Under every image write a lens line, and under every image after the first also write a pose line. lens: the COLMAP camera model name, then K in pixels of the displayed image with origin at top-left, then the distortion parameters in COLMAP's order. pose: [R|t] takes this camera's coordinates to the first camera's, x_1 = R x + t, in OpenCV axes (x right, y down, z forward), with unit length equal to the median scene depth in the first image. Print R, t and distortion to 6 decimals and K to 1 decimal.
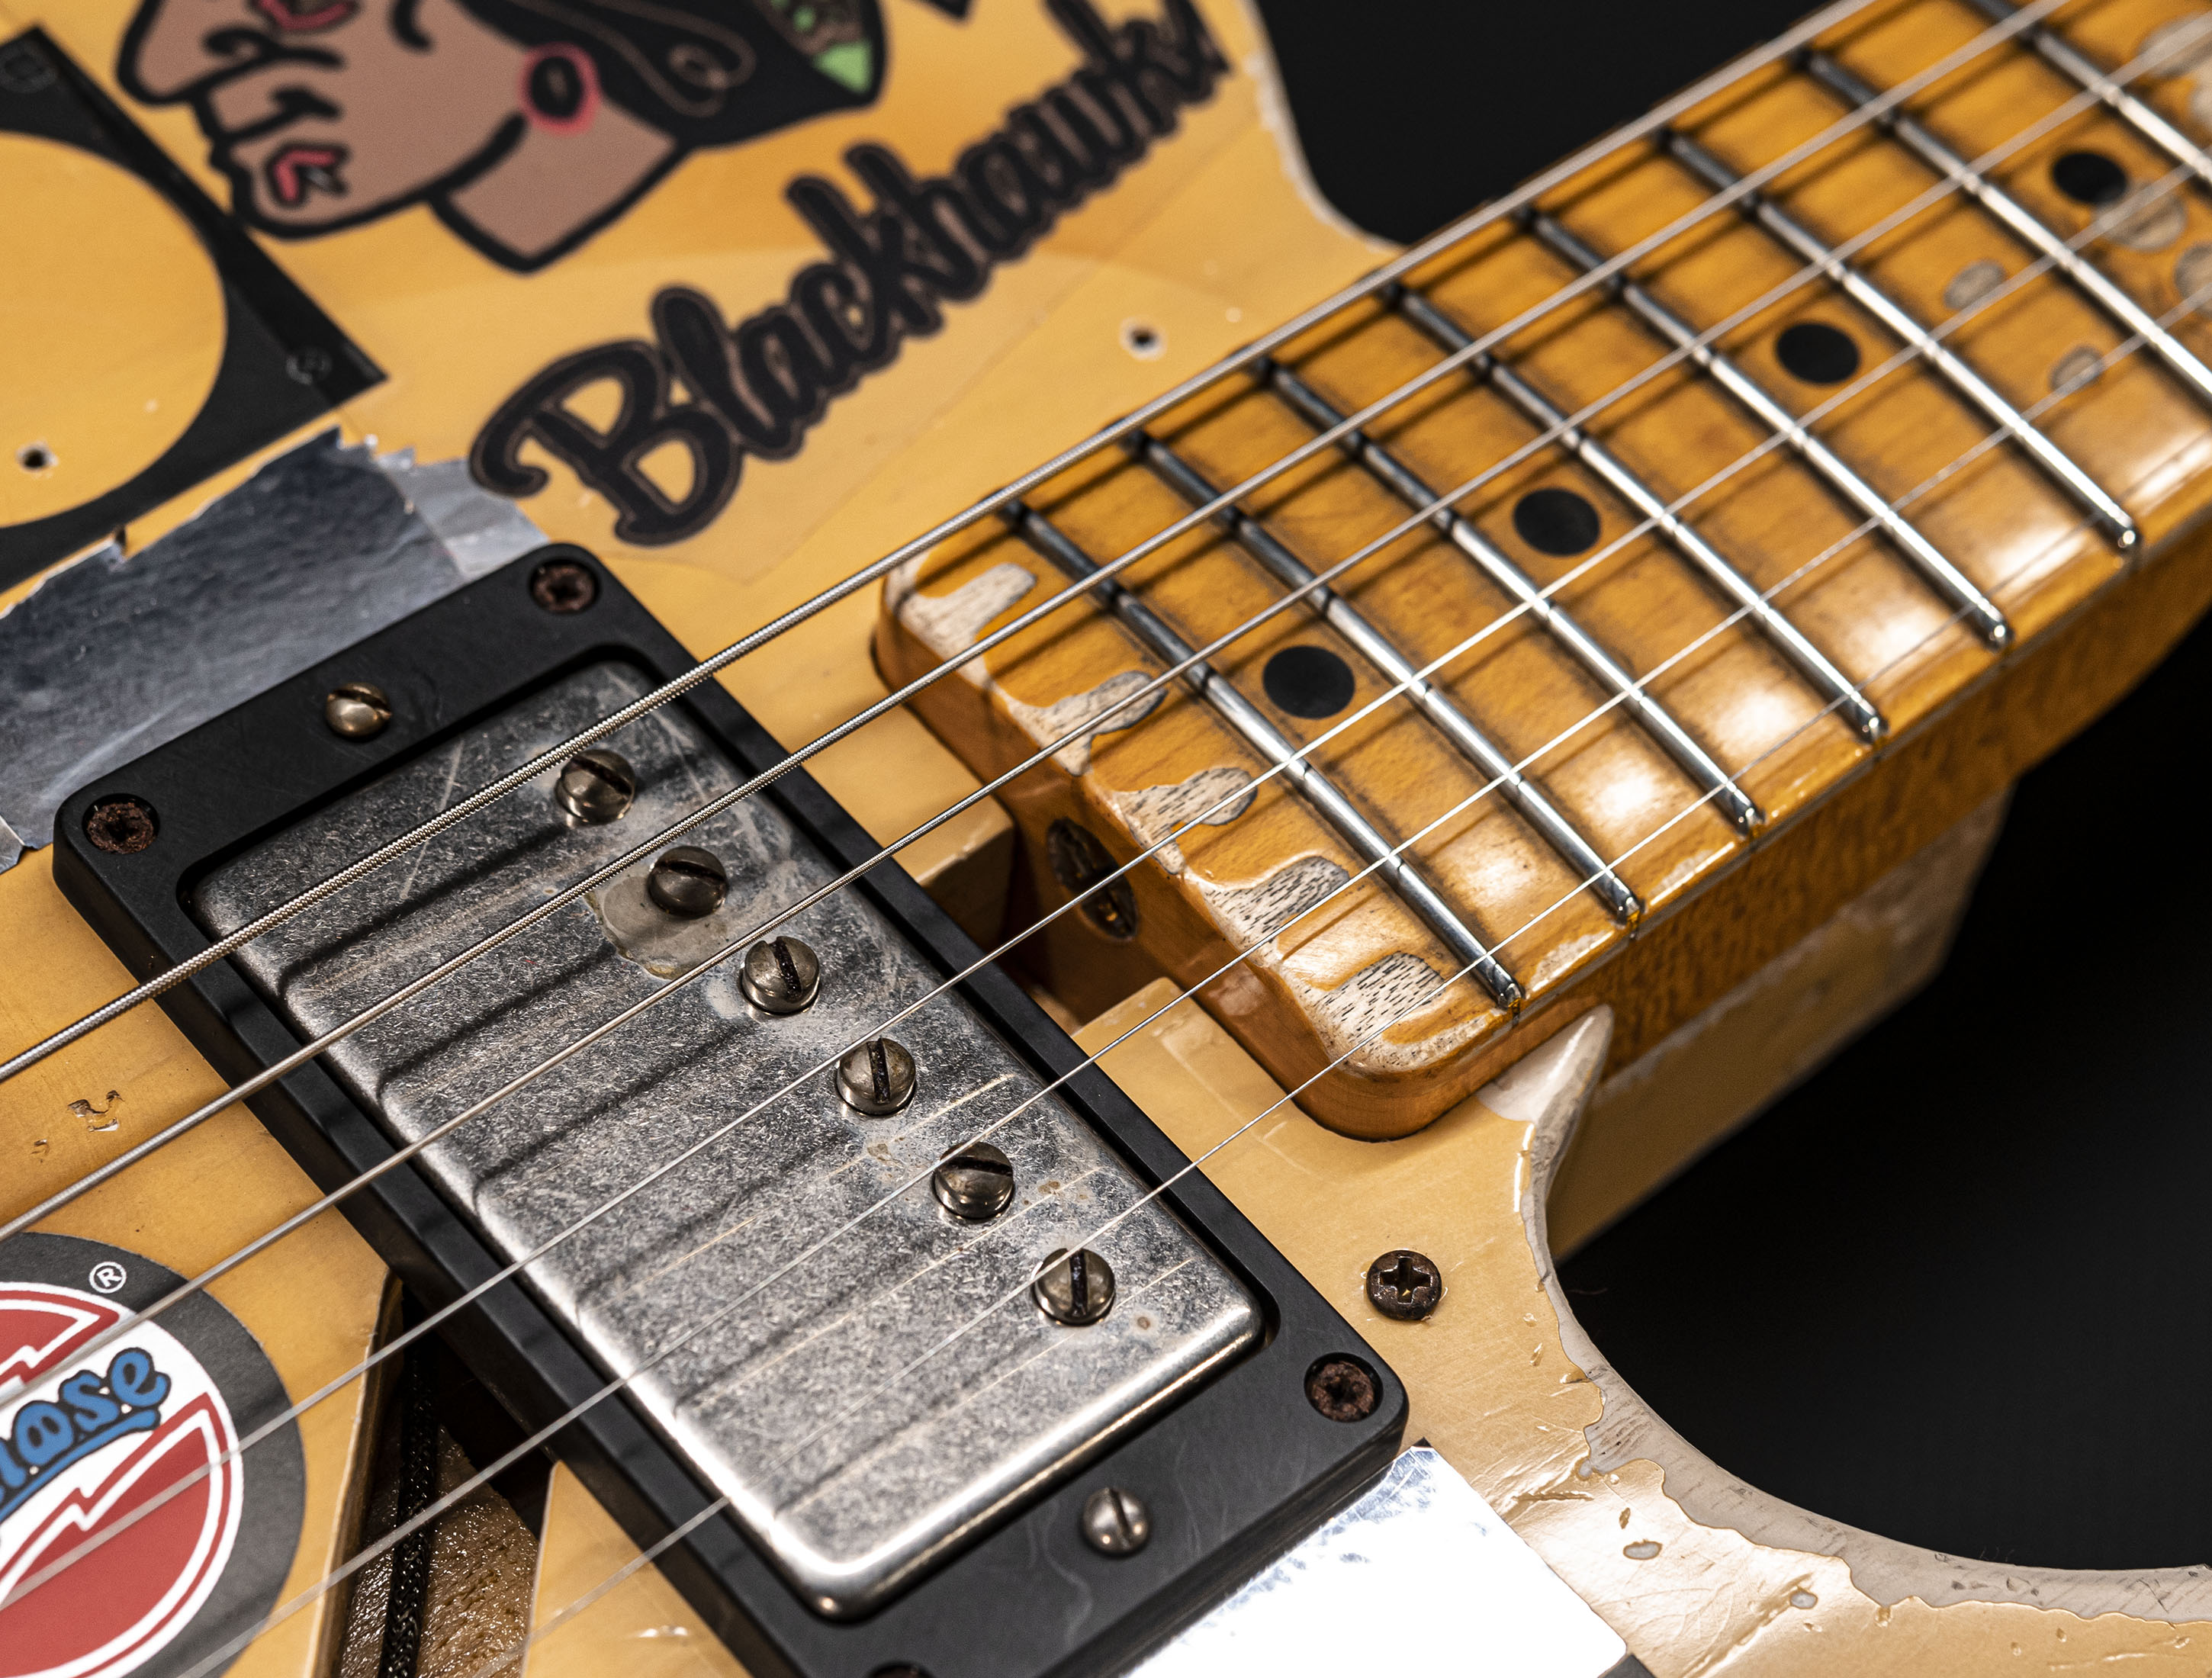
lens RADIAL K [[4987.4, 0, 1157.3], [0, 4987.4, 831.9], [0, 0, 1]] dist [0.011162, -0.132288]
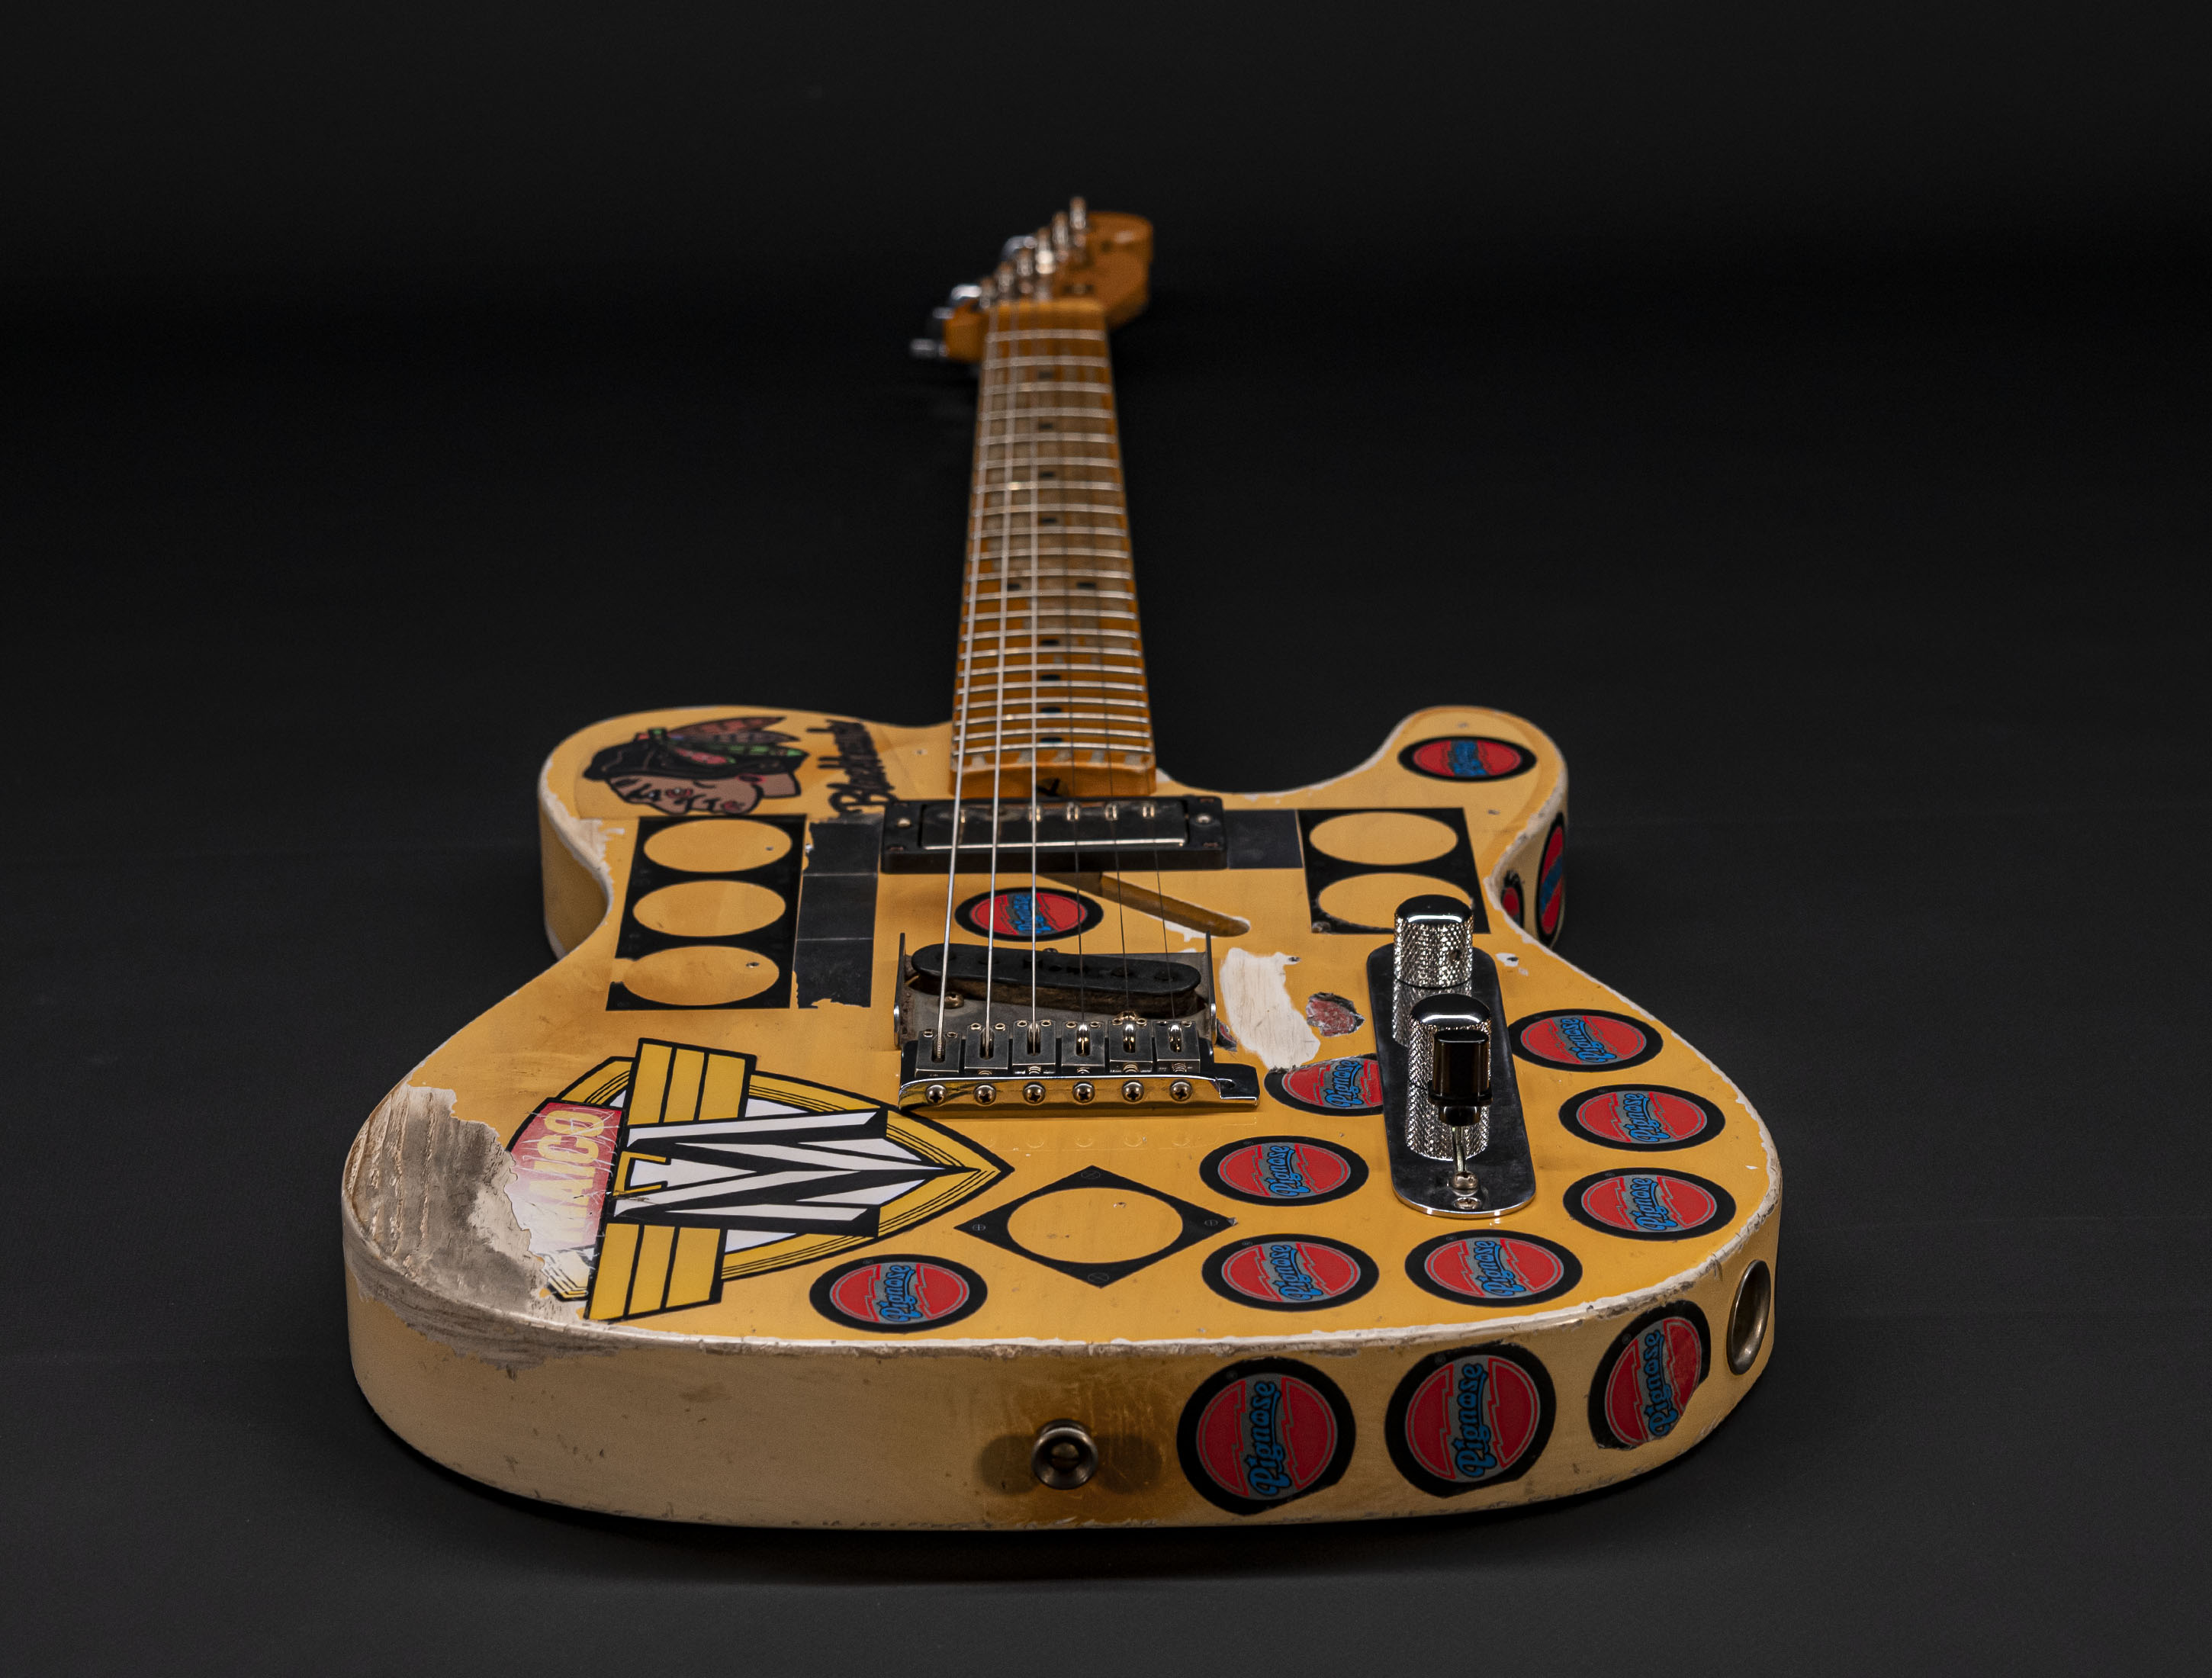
lens RADIAL K [[5057.0, 0, 999.1], [0, 5057.0, 797.4], [0, 0, 1]] dist [-0.046612, -0.341868]
pose [[0.658050, -0.376598, 0.652031, -2.533639], [0.658833, 0.707235, -0.256433, 0.966704], [-0.364567, 0.598325, 0.713511, -1.741897]]
